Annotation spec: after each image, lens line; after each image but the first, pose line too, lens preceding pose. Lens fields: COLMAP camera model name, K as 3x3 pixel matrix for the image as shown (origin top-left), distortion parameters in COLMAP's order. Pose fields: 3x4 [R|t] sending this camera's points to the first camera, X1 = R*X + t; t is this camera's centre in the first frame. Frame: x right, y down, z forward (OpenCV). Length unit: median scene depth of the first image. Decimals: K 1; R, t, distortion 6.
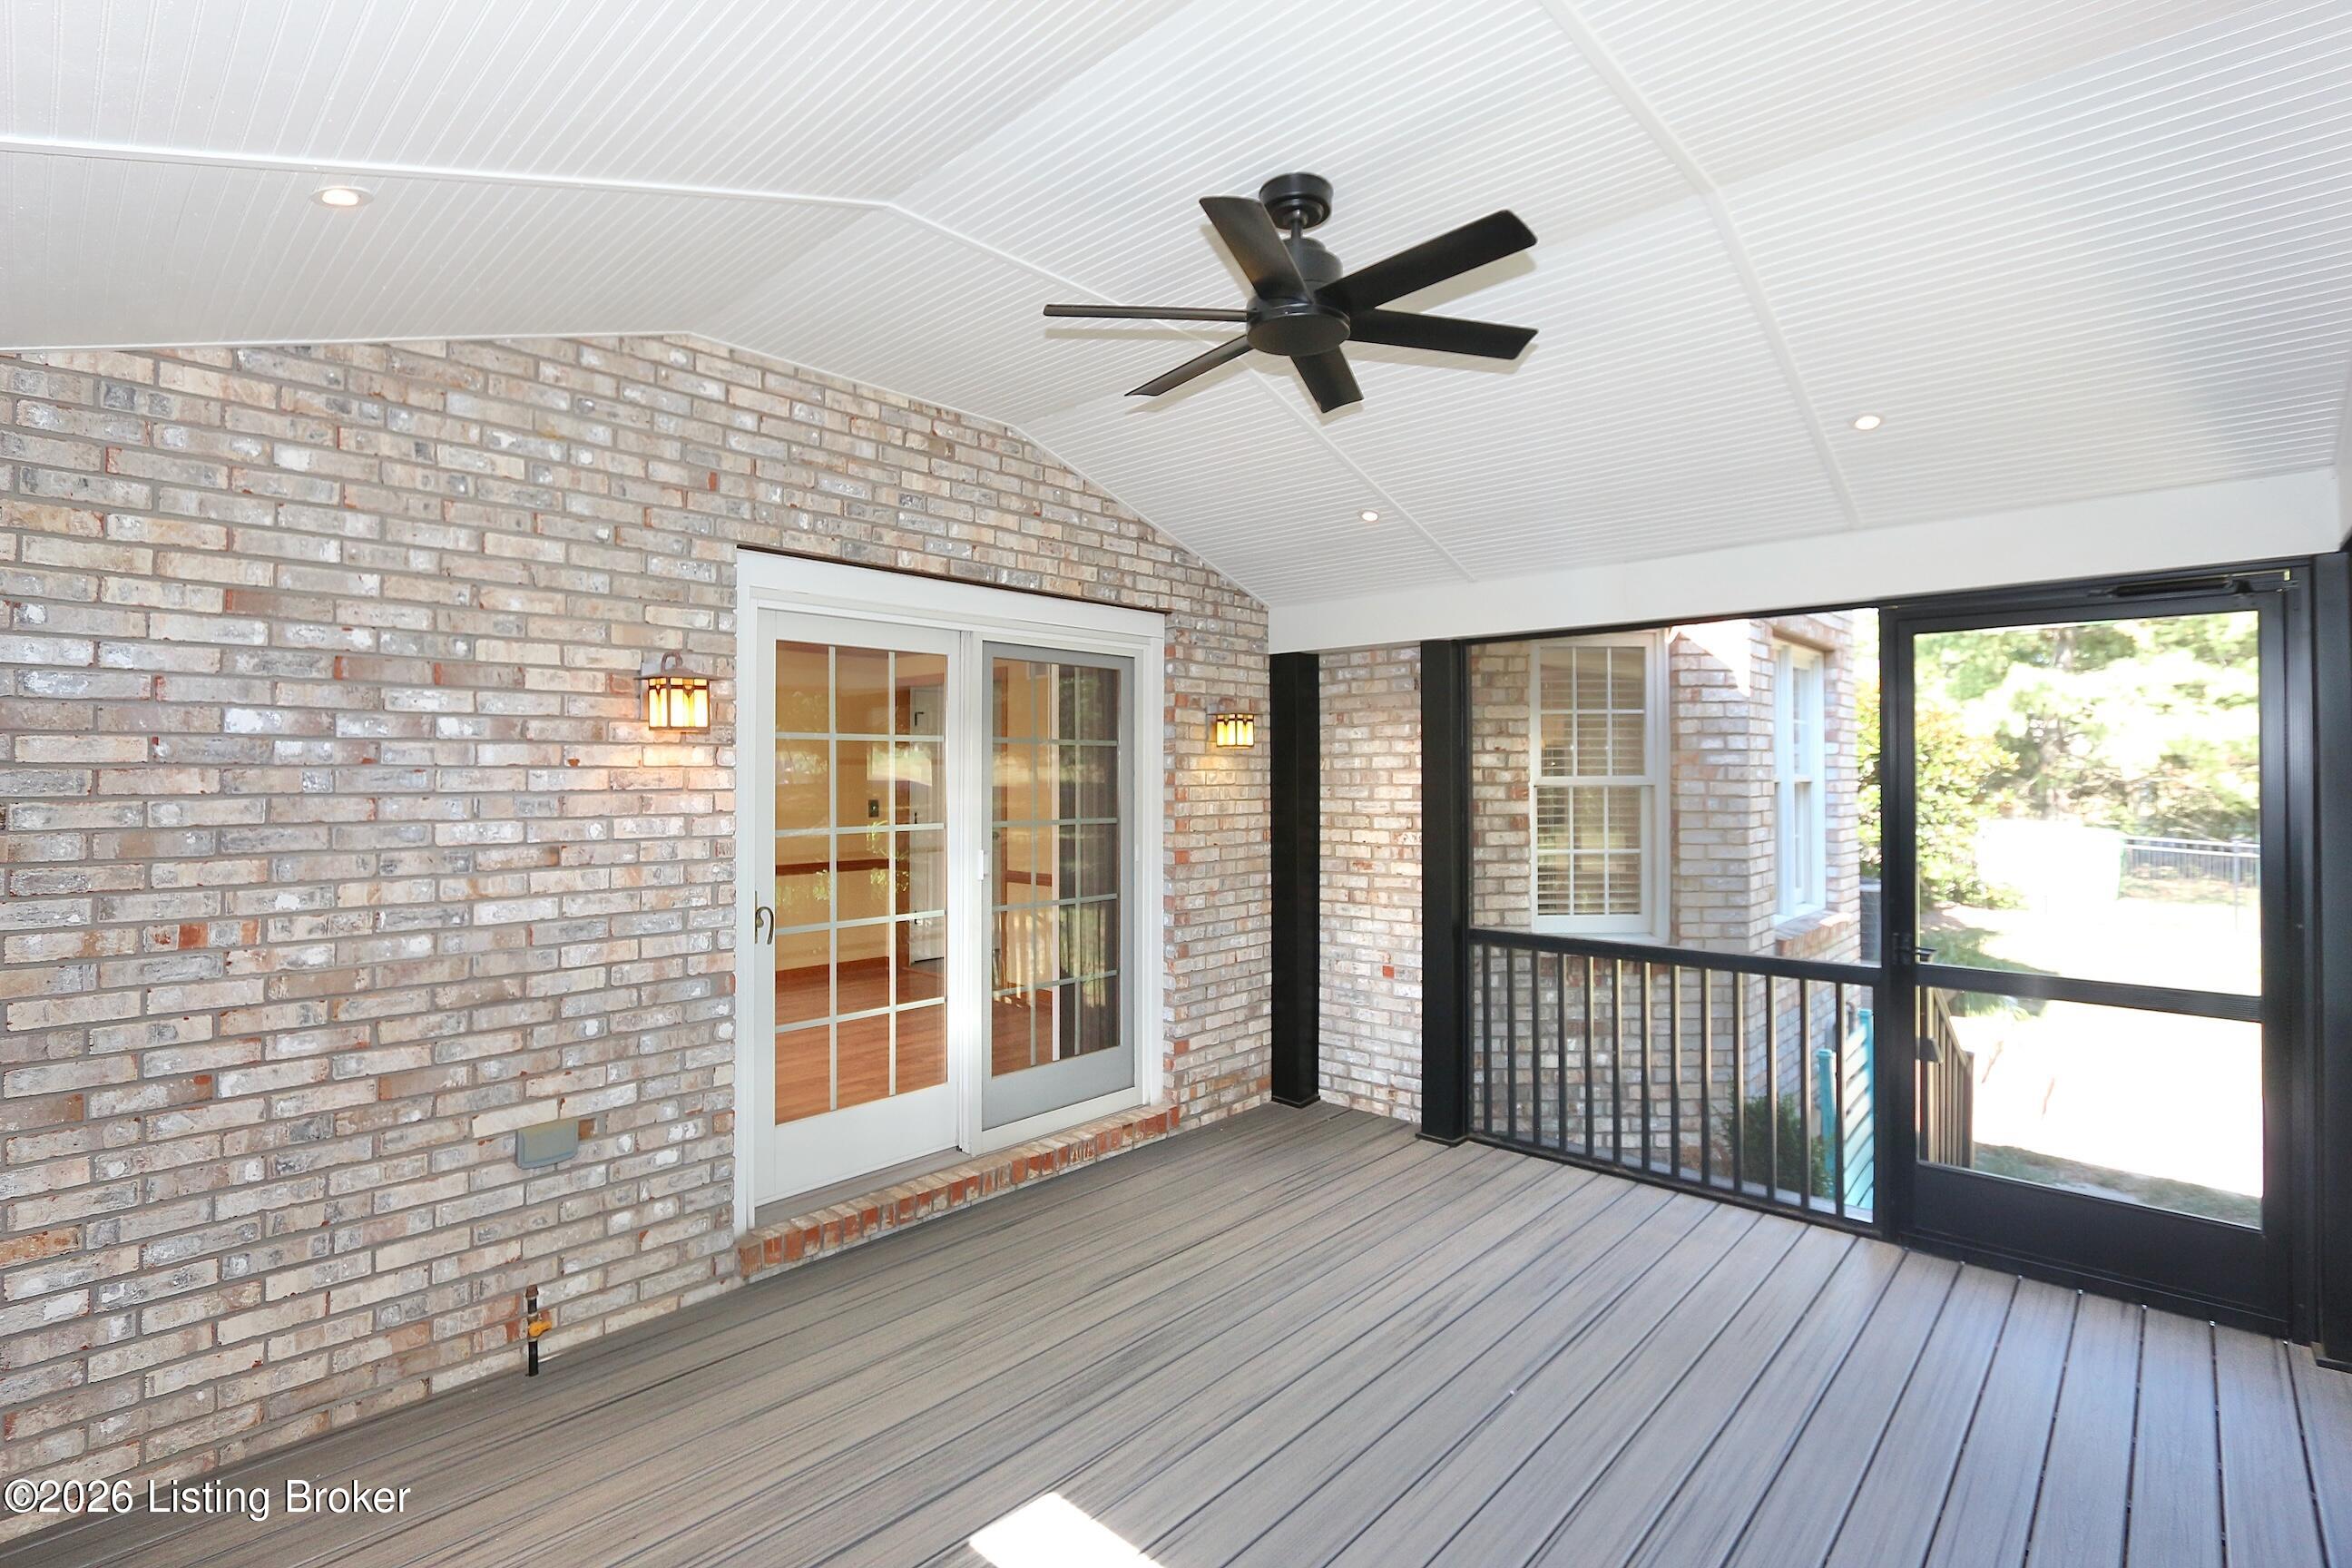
lens RADIAL K [[1100.4, 0, 1173.4], [0, 1100.4, 766.5], [0, 0, 1]] dist [-0.008580, 0.002012]
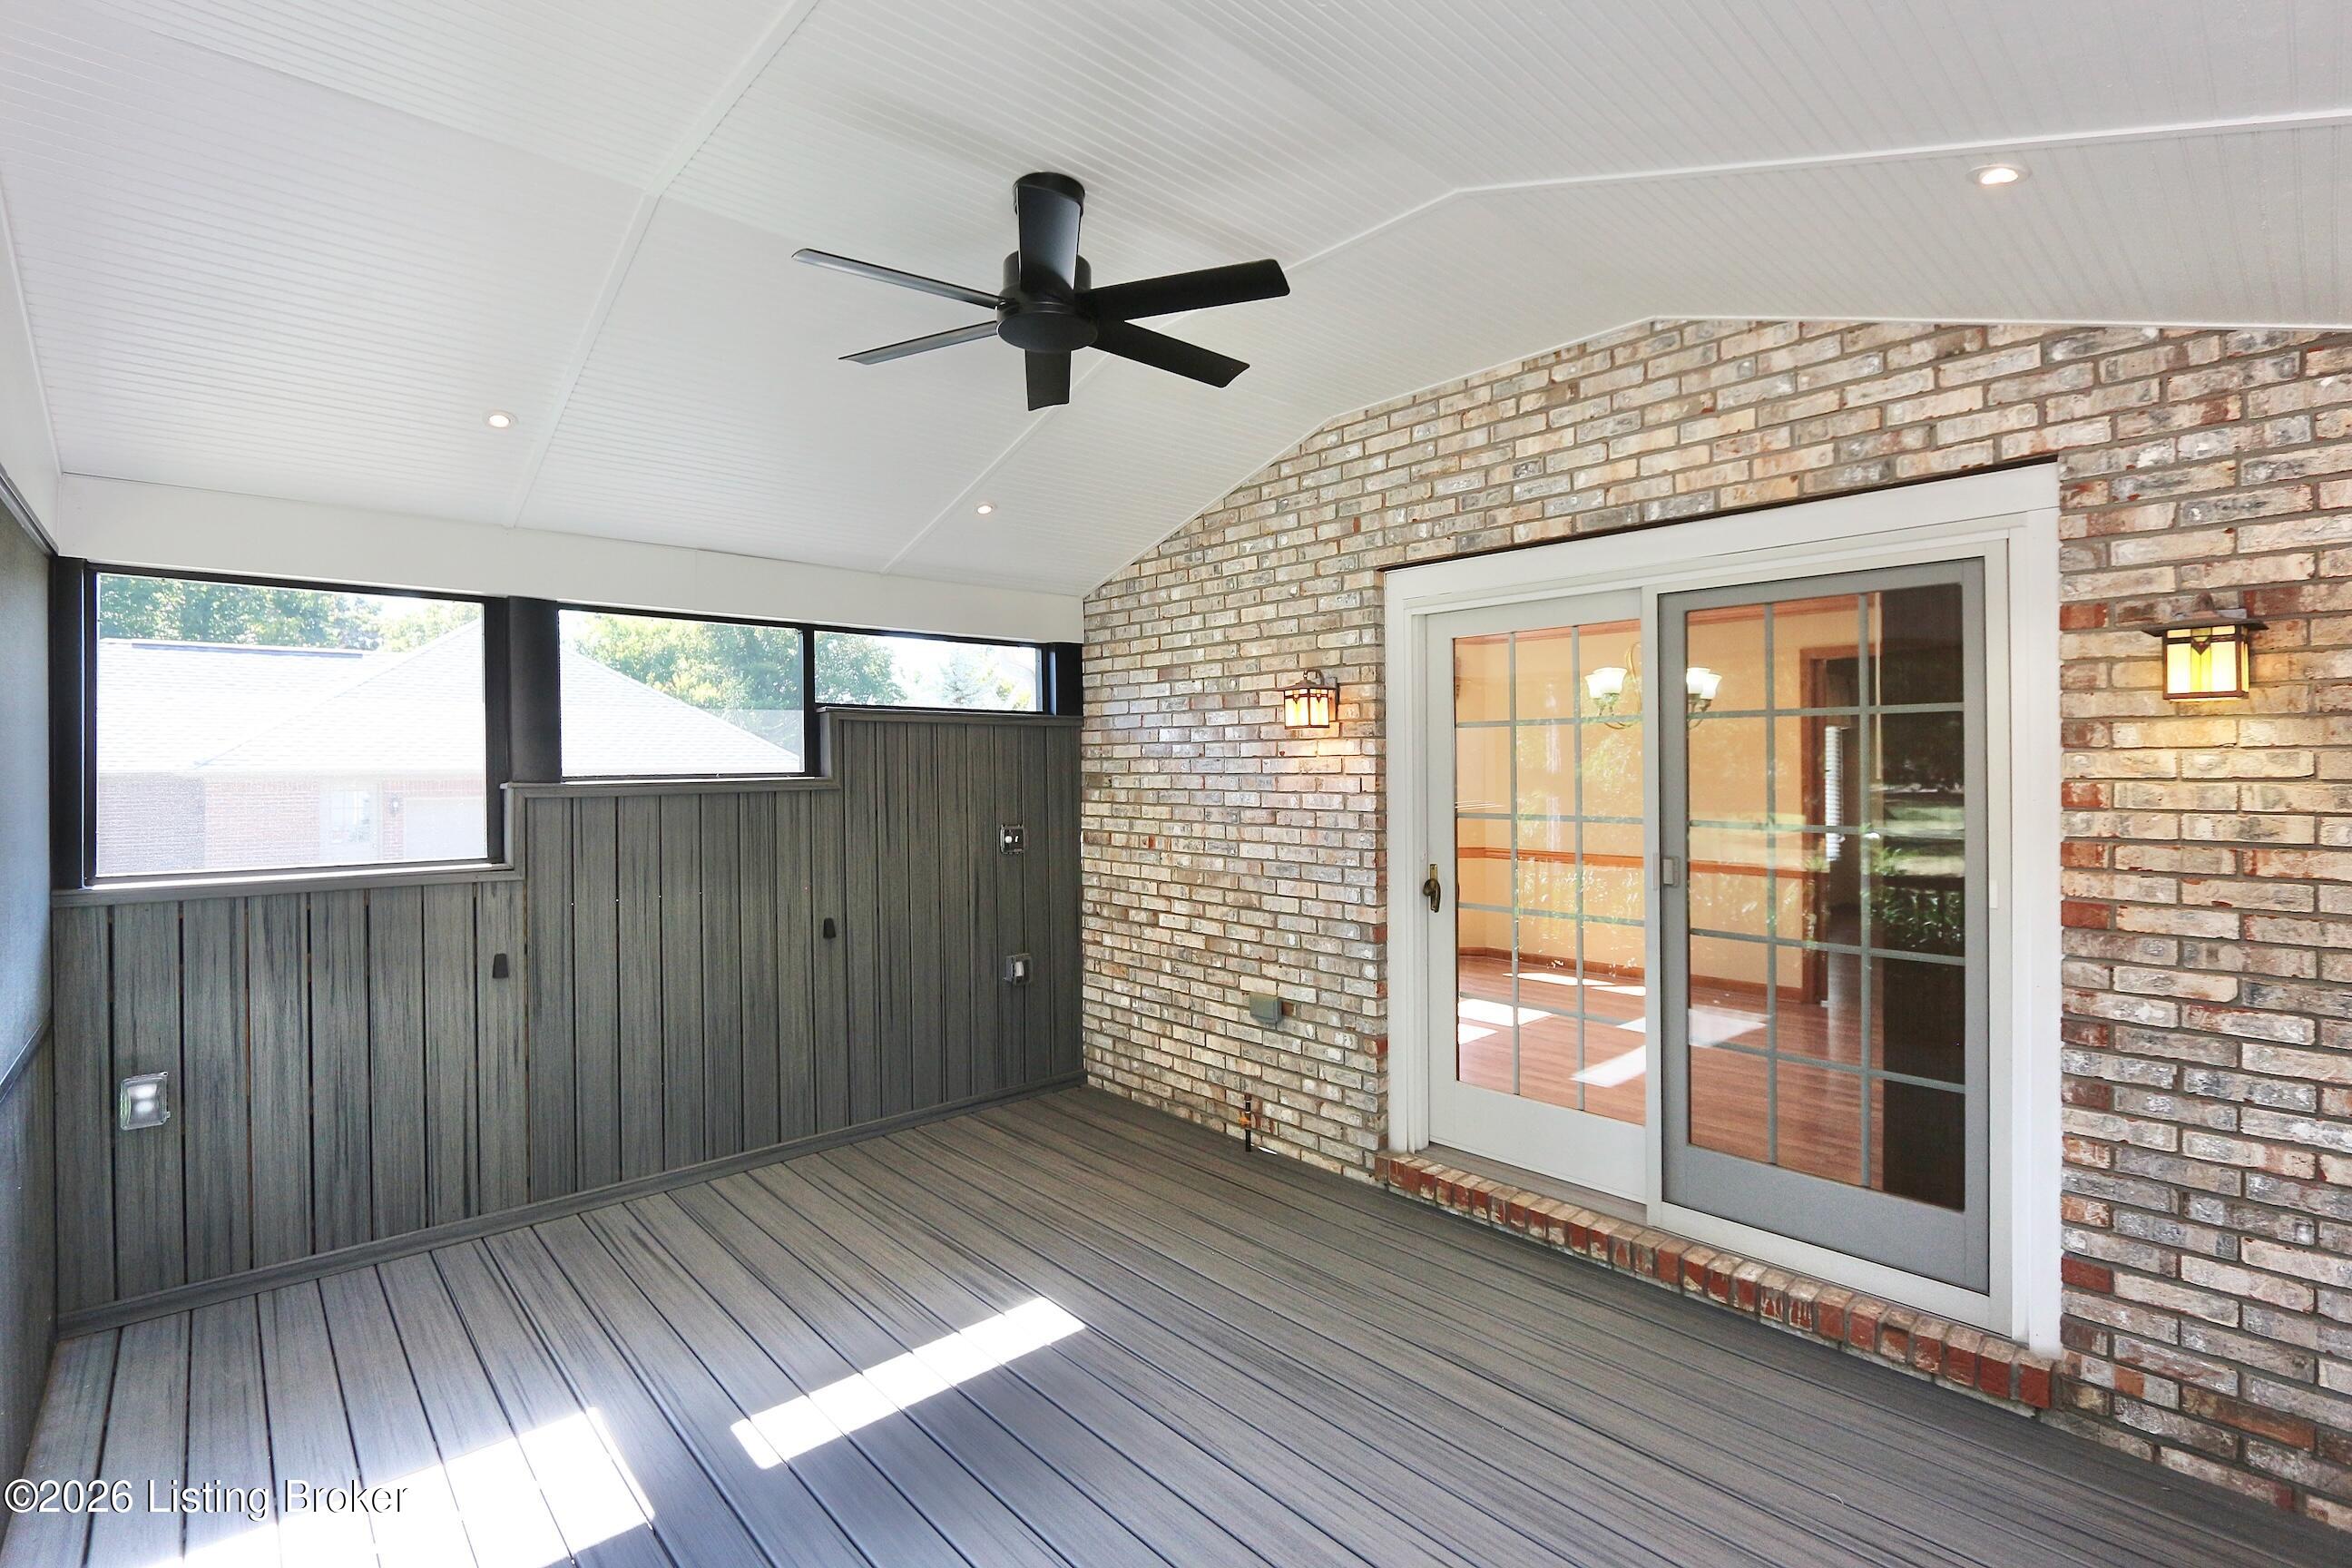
lens RADIAL K [[1100.4, 0, 1171.1], [0, 1100.4, 769.6], [0, 0, 1]] dist [-0.008580, 0.002012]
pose [[-0.093389, 0.005734, -0.995613, 0.890481], [0.011488, 0.999923, 0.004681, 0.008418], [0.995563, -0.011000, -0.093447, 0.965186]]
